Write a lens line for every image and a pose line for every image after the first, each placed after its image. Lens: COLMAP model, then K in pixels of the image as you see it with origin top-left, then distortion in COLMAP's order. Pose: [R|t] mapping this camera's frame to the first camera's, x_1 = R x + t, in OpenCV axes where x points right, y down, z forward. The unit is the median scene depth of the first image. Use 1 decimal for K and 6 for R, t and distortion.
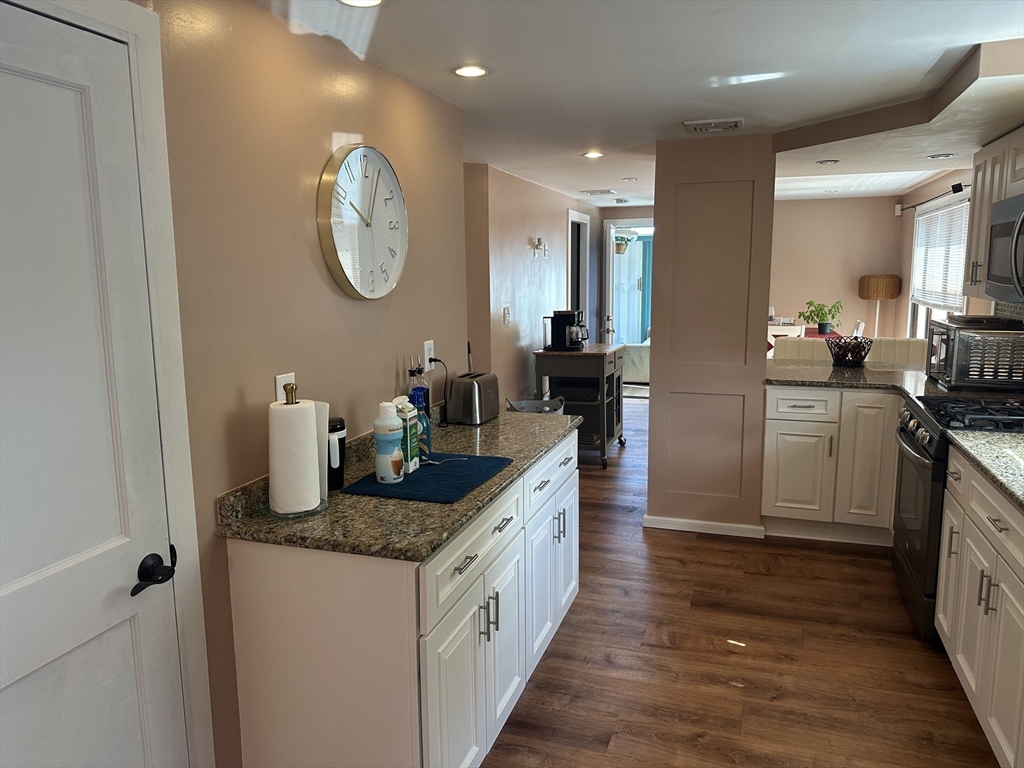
lens RADIAL K [[723.4, 0, 534.5], [0, 723.4, 378.2], [0, 0, 1]] dist [-0.005137, -0.002539]
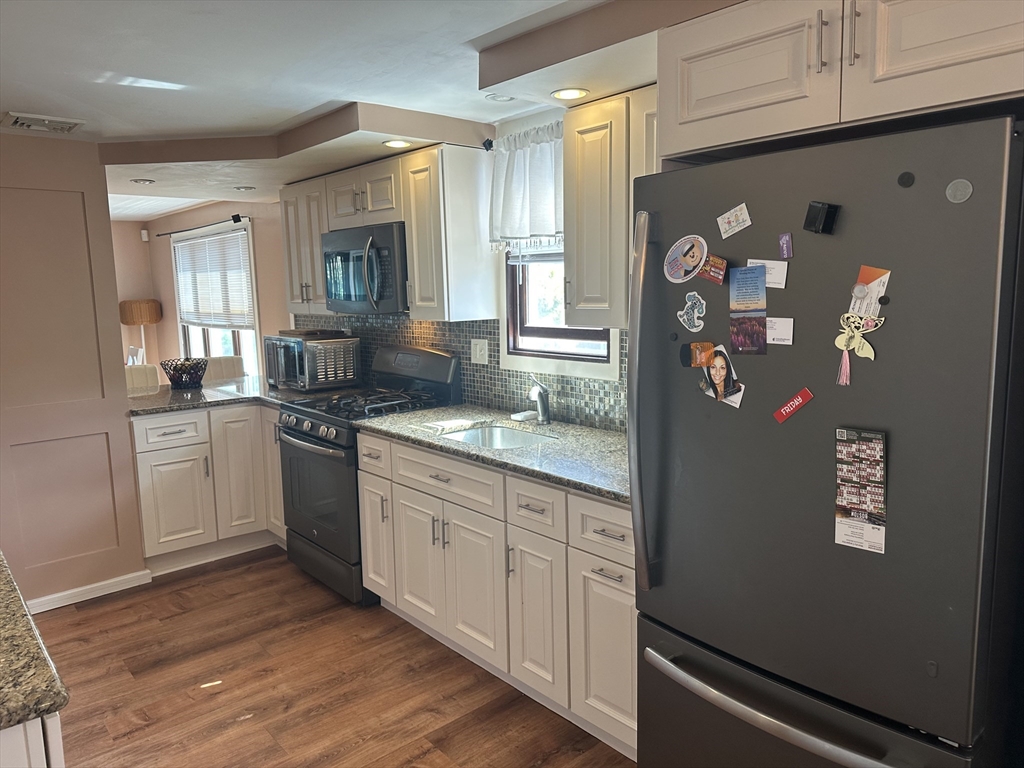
lens RADIAL K [[720.2, 0, 500.2], [0, 720.2, 385.9], [0, 0, 1]] dist [0.058041, -0.003935]
pose [[0.532428, -0.122009, 0.837636, -0.233381], [0.147530, 0.987788, 0.050104, -0.008098], [-0.833520, 0.096900, 0.543926, 0.110141]]
